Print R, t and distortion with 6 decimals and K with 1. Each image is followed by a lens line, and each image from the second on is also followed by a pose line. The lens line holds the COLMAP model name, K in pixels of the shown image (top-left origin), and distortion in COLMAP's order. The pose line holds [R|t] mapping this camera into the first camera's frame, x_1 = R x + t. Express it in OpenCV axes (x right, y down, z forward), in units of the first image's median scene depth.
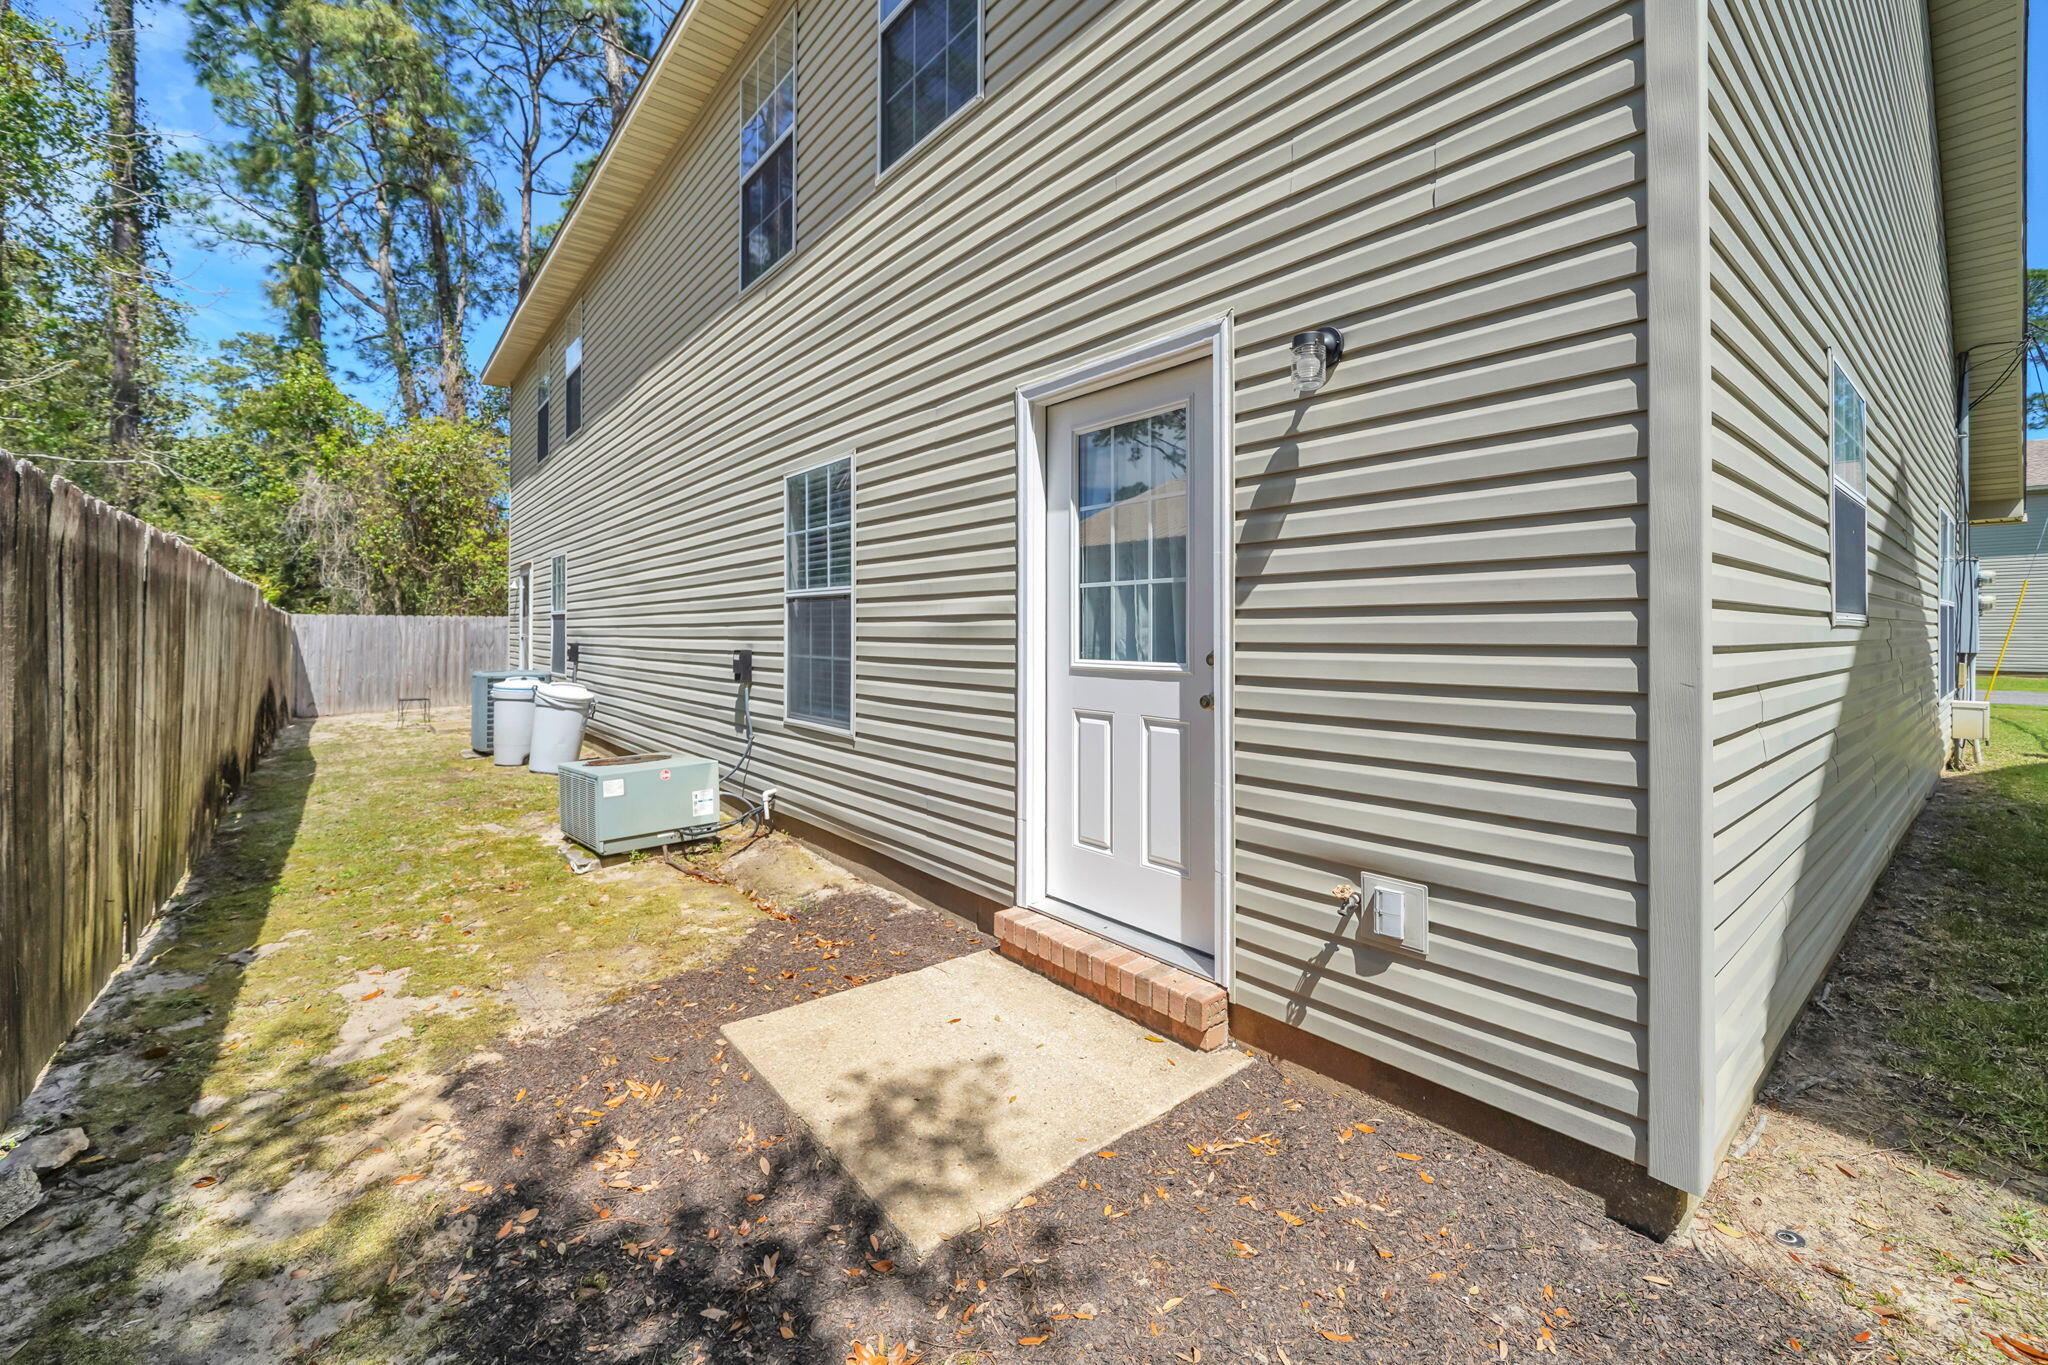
lens RADIAL K [[840.9, 0, 1016.7], [0, 840.9, 625.8], [0, 0, 1]] dist [-0.006914, 0.000301]
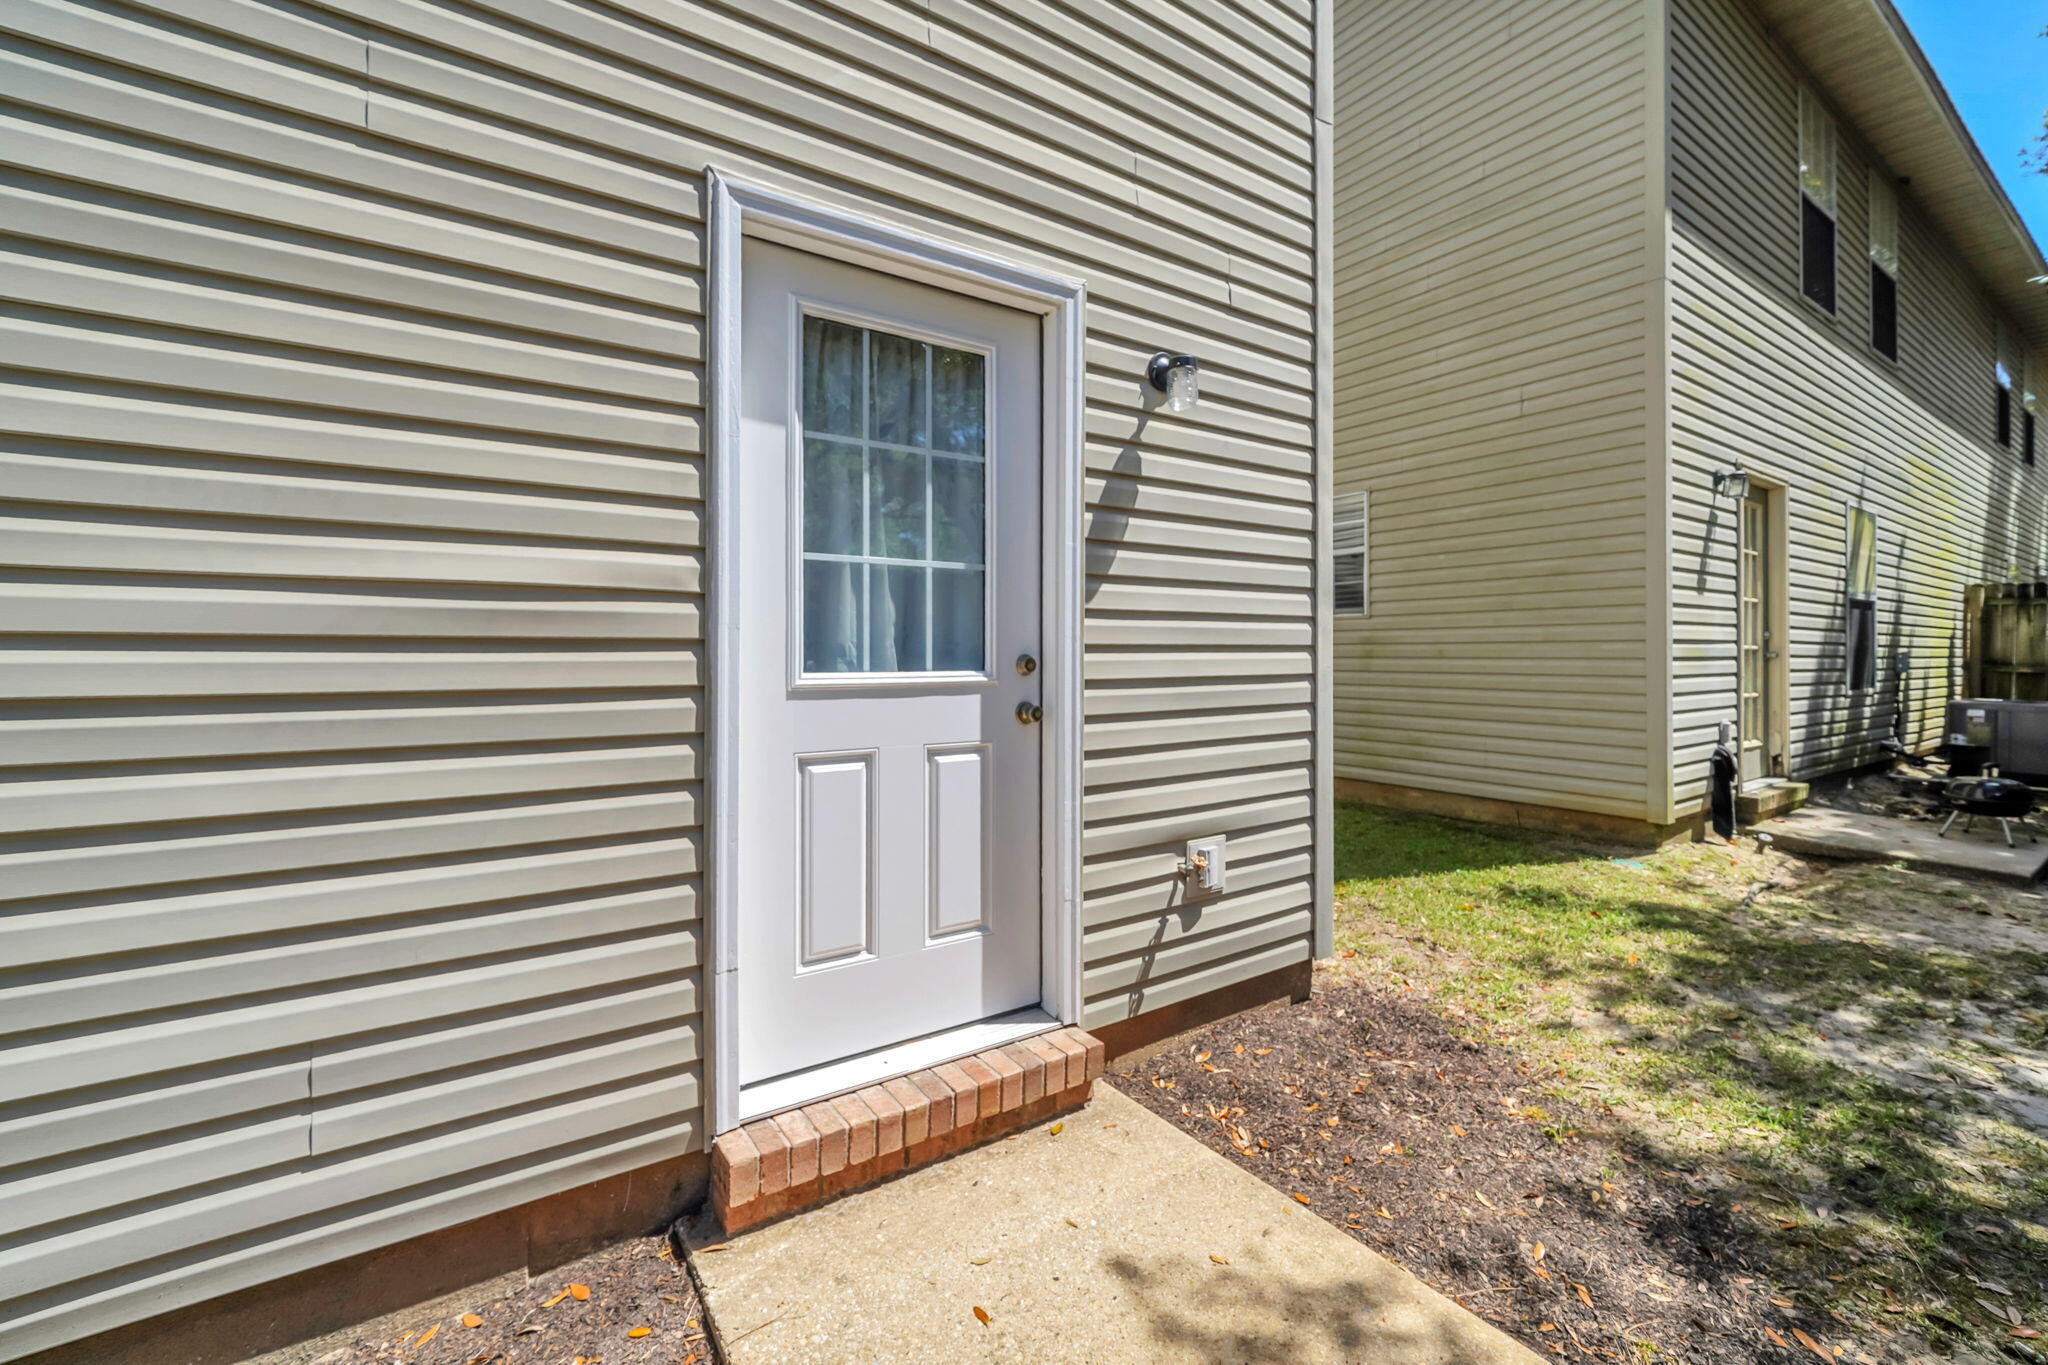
lens RADIAL K [[843.3, 0, 1017.2], [0, 843.3, 656.0], [0, 0, 1]] dist [-0.009531, 0.004478]
pose [[0.093874, -0.001704, 0.995583, -0.604748], [-0.004452, 0.999988, 0.002131, 0.028202], [-0.995574, -0.004633, 0.093865, 0.890135]]
